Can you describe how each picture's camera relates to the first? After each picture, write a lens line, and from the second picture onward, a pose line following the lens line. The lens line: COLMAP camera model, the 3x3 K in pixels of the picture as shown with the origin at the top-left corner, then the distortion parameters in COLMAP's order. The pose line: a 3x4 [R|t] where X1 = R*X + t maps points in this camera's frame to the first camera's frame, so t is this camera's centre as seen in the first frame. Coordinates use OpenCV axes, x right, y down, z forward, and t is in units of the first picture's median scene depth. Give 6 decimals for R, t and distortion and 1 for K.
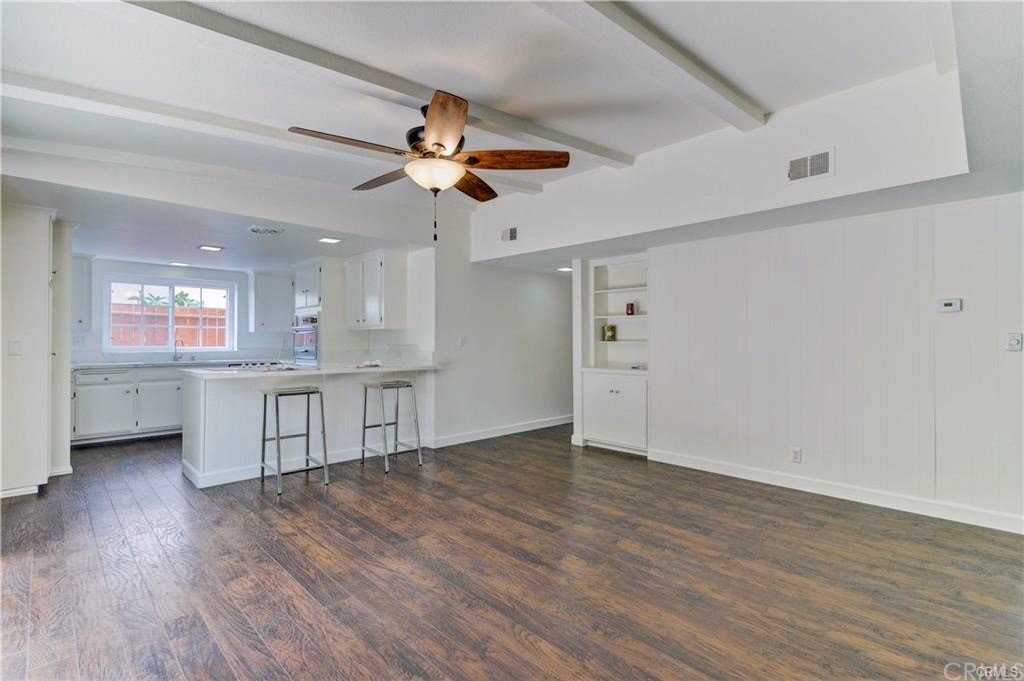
lens RADIAL K [[469.0, 0, 514.1], [0, 469.0, 336.0], [0, 0, 1]] dist [0.018608, -0.012396]
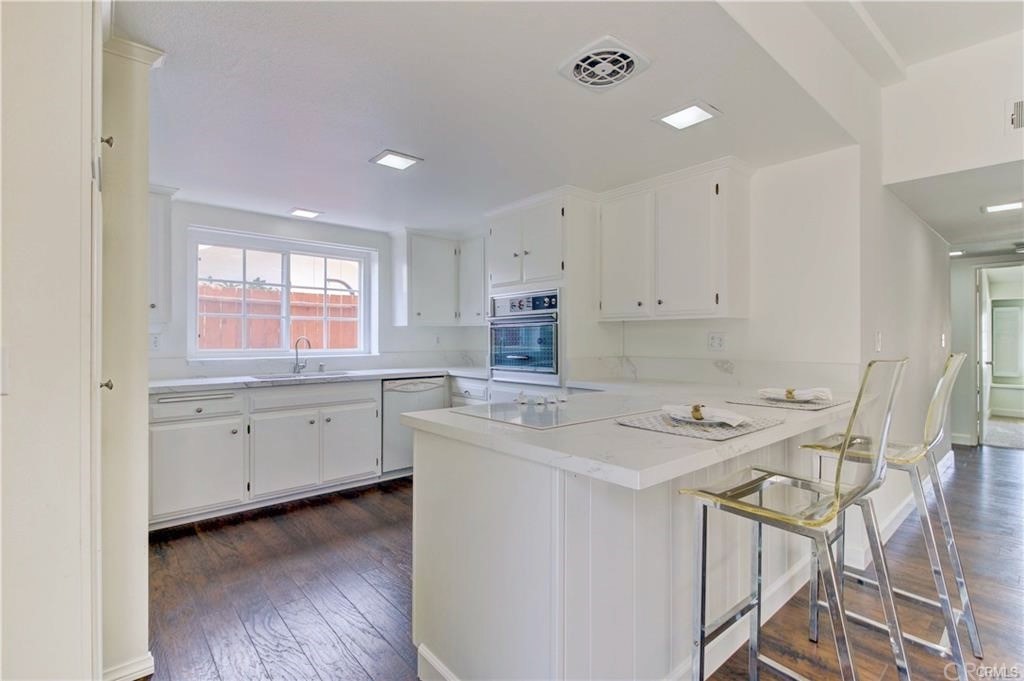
lens RADIAL K [[469.0, 0, 514.1], [0, 469.0, 336.0], [0, 0, 1]] dist [0.018608, -0.012396]
pose [[0.997956, -0.000973, -0.063899, -0.465274], [0.001464, 0.999970, 0.007635, 0.000709], [0.063890, -0.007713, 0.997927, 0.477994]]
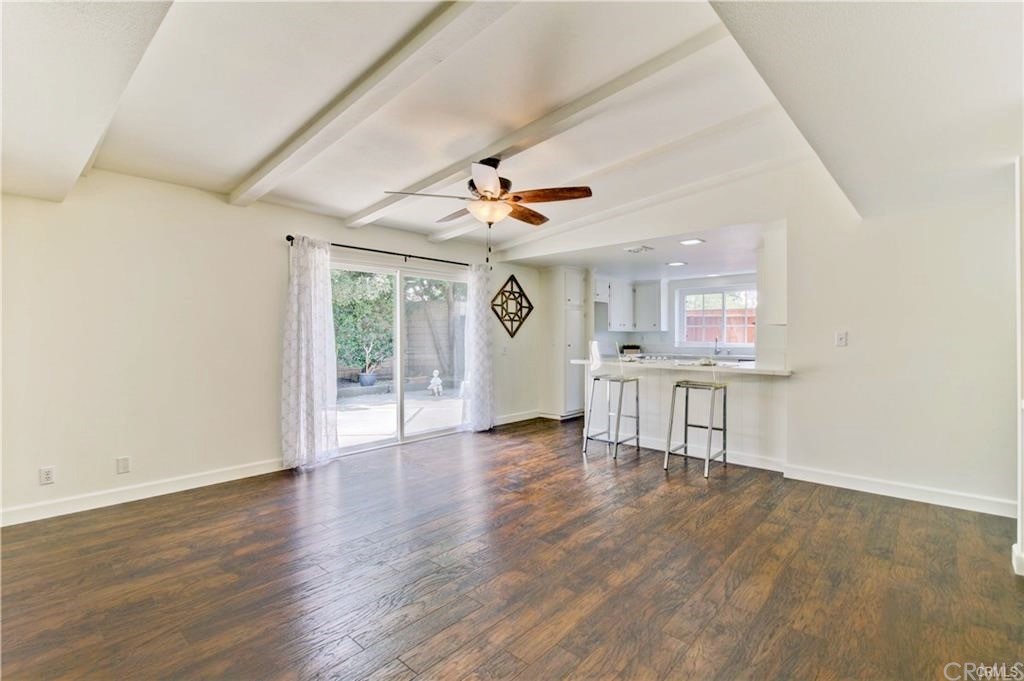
lens RADIAL K [[469.0, 0, 514.1], [0, 469.0, 336.0], [0, 0, 1]] dist [0.018608, -0.012396]
pose [[0.052293, -0.002685, -0.998628, 0.557121], [0.009745, 0.999950, -0.002178, 0.003206], [0.998584, -0.009618, 0.052317, 0.486449]]
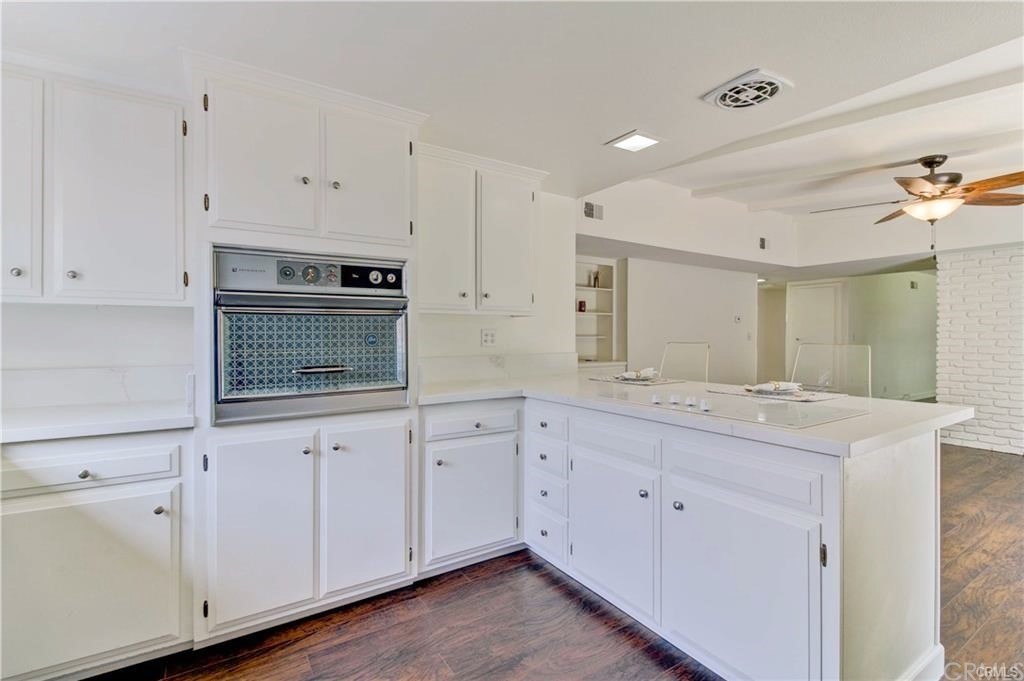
lens RADIAL K [[469.0, 0, 514.1], [0, 469.0, 336.0], [0, 0, 1]] dist [0.018608, -0.012396]
pose [[0.208421, -0.003998, 0.978031, -0.815004], [-0.011231, 0.999916, 0.006481, 0.005338], [-0.977975, -0.012335, 0.208359, 0.900343]]
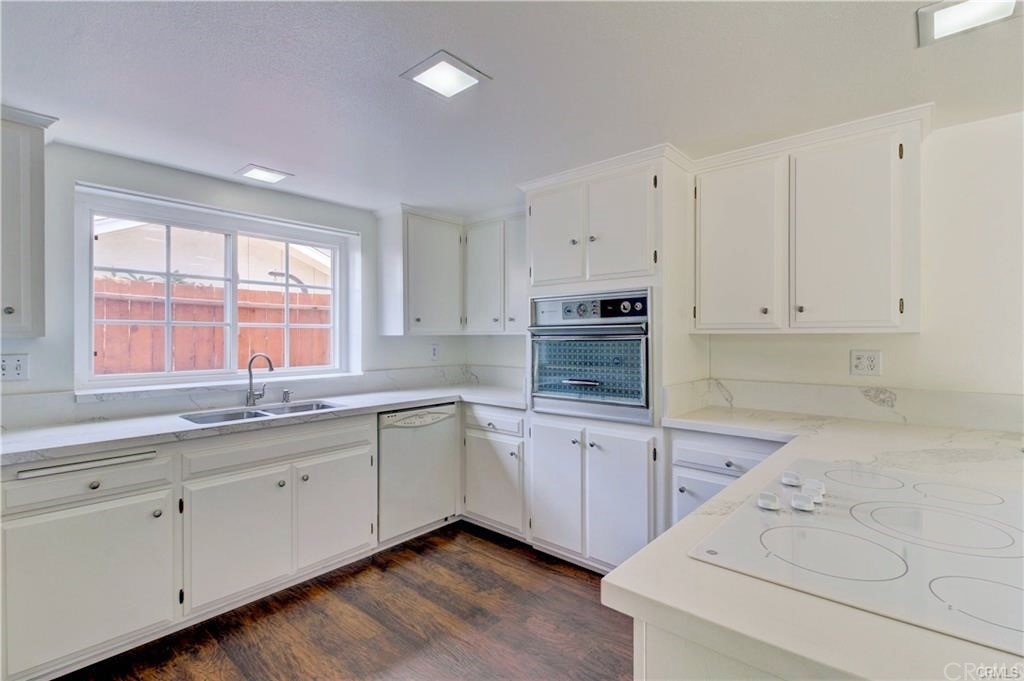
lens RADIAL K [[469.0, 0, 514.1], [0, 469.0, 336.0], [0, 0, 1]] dist [0.018608, -0.012396]
pose [[0.997699, -0.002280, 0.067760, -0.597653], [0.001562, 0.999942, 0.010647, -0.016409], [-0.067781, -0.010516, 0.997645, 0.656899]]
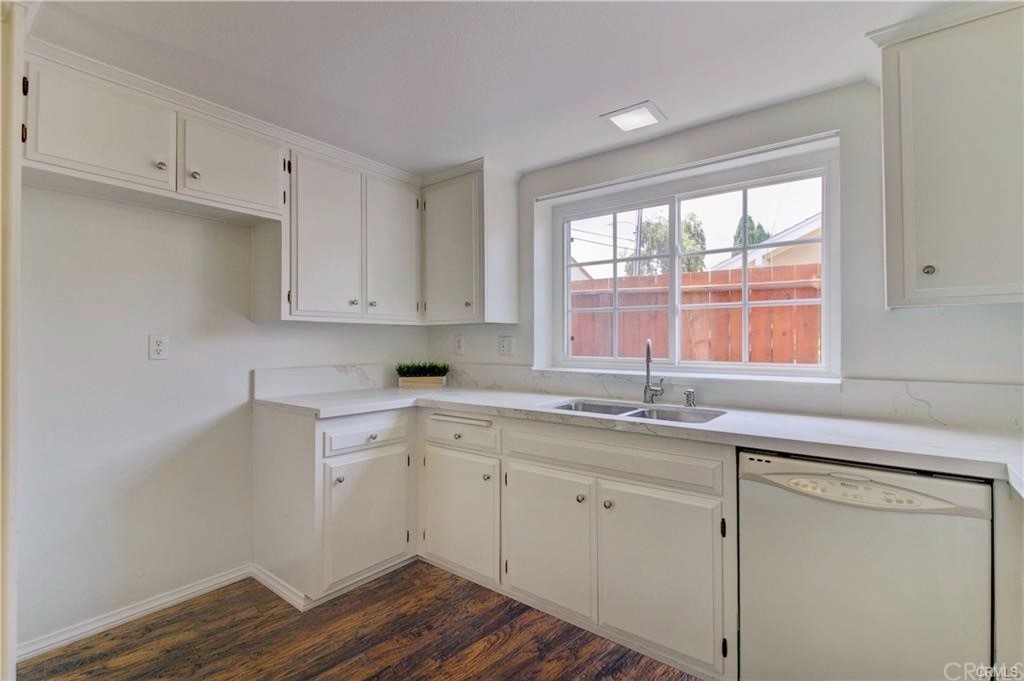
lens RADIAL K [[469.0, 0, 514.1], [0, 469.0, 336.0], [0, 0, 1]] dist [0.018608, -0.012396]
pose [[0.136545, -0.009391, -0.990589, -0.447572], [0.009174, 0.999924, -0.008215, 0.006281], [0.990591, -0.007966, 0.136621, 1.002333]]
